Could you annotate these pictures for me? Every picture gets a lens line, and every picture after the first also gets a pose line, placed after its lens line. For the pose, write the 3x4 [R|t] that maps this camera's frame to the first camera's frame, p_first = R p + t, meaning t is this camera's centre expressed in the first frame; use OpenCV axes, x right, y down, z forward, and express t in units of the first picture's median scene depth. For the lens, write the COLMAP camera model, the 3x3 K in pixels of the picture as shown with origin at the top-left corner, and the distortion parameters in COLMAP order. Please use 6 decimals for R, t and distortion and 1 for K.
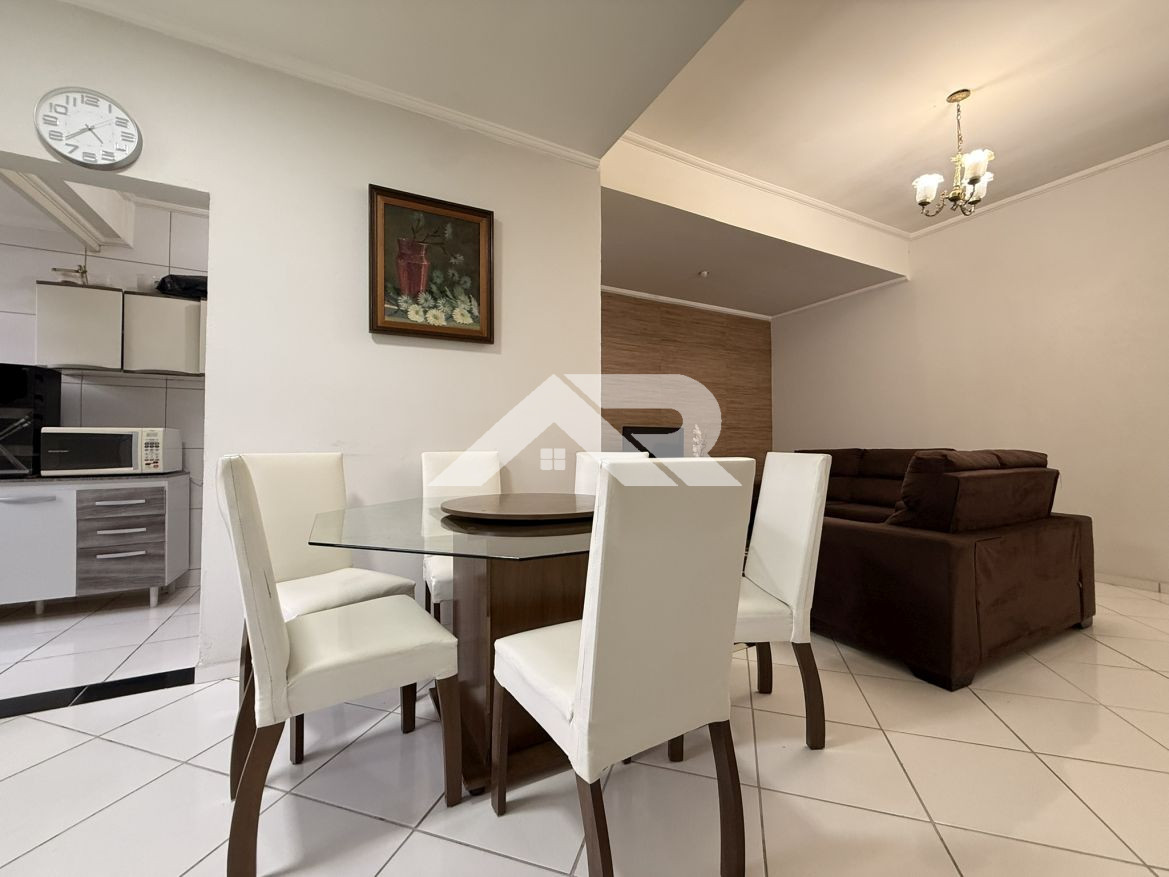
lens RADIAL K [[466.3, 0, 583.5], [0, 466.3, 438.2], [0, 0, 1]] dist [0.002495, 0.000031]
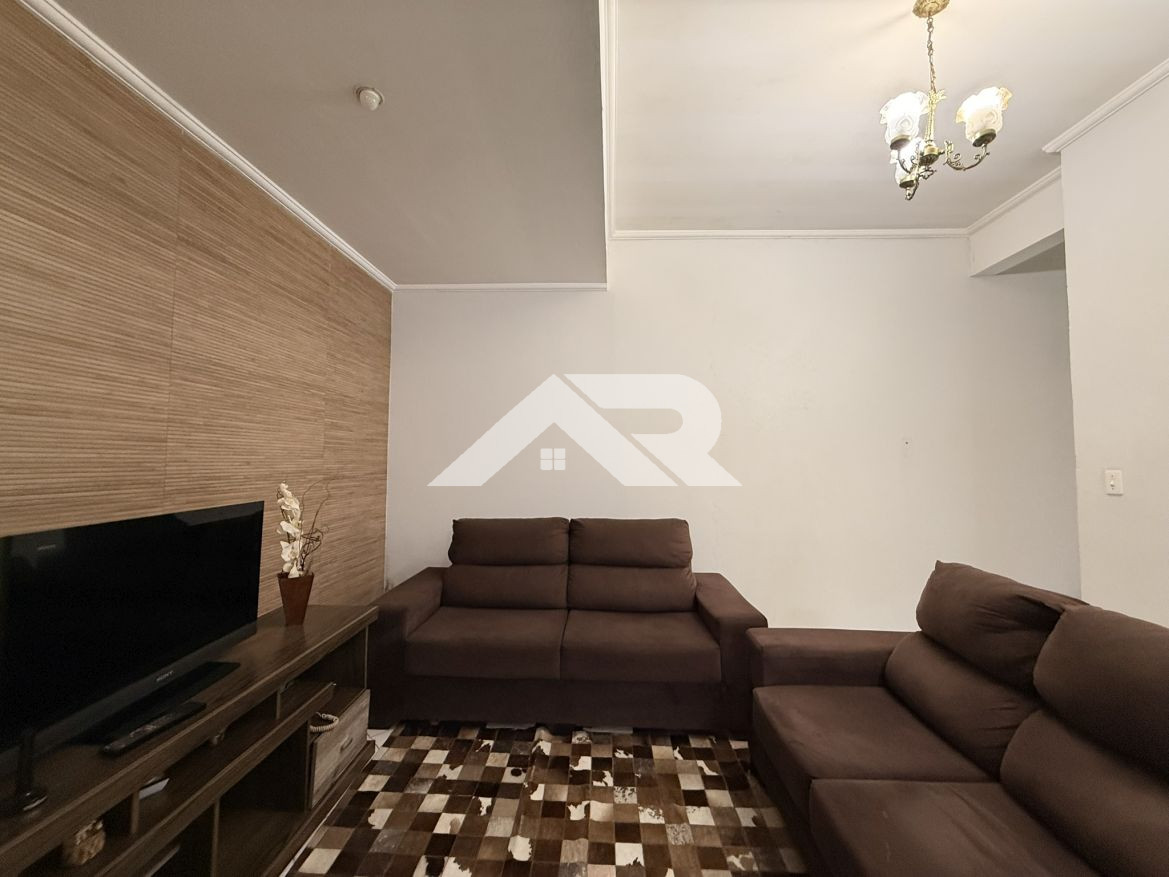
lens RADIAL K [[466.3, 0, 586.0], [0, 466.3, 437.0], [0, 0, 1]] dist [0.002495, 0.000031]
pose [[0.503804, 0.046627, 0.862559, 0.025790], [-0.026014, 0.998908, -0.038803, -0.054372], [-0.863426, -0.002889, 0.504467, 0.523895]]
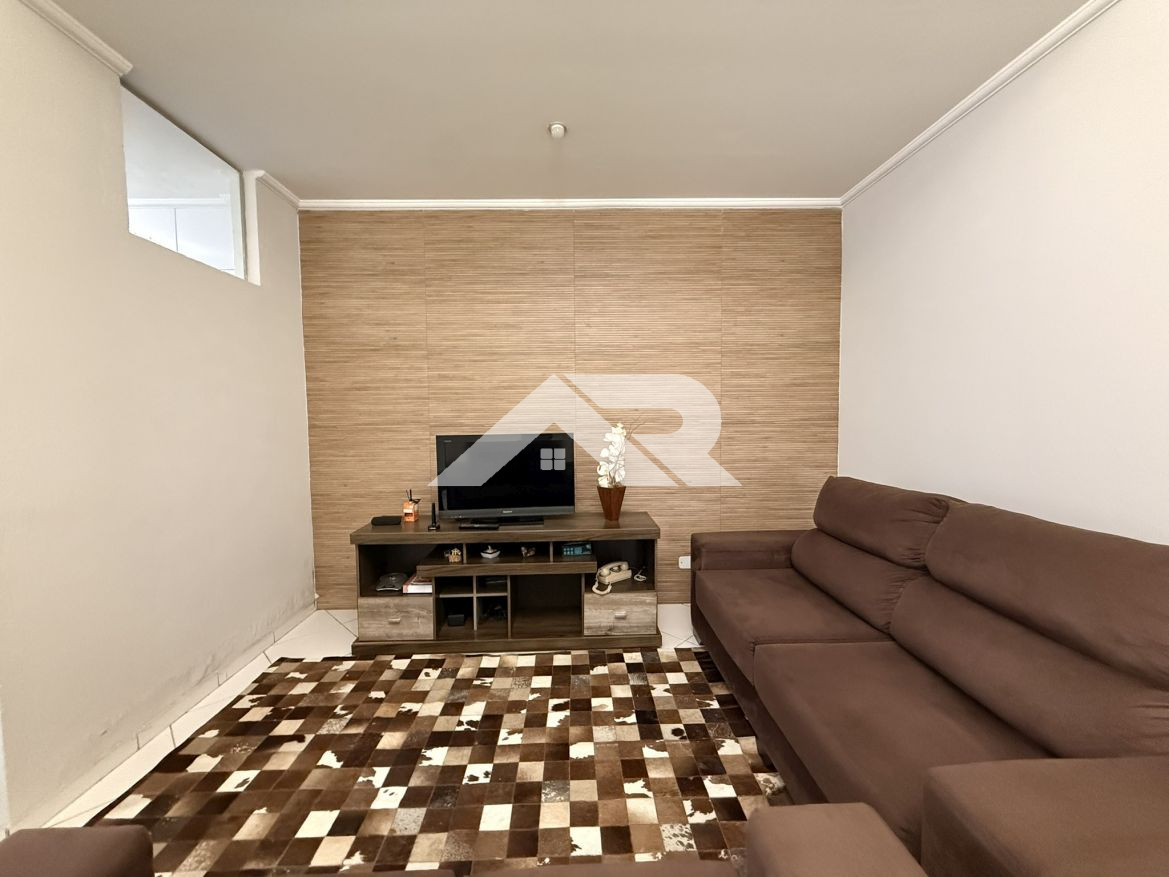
lens RADIAL K [[466.3, 0, 581.7], [0, 466.3, 438.7], [0, 0, 1]] dist [0.002495, 0.000031]
pose [[0.895334, 0.013433, -0.445193, 0.404498], [0.021756, 0.997033, 0.073837, -0.048336], [0.444864, -0.075794, 0.892385, 0.433508]]
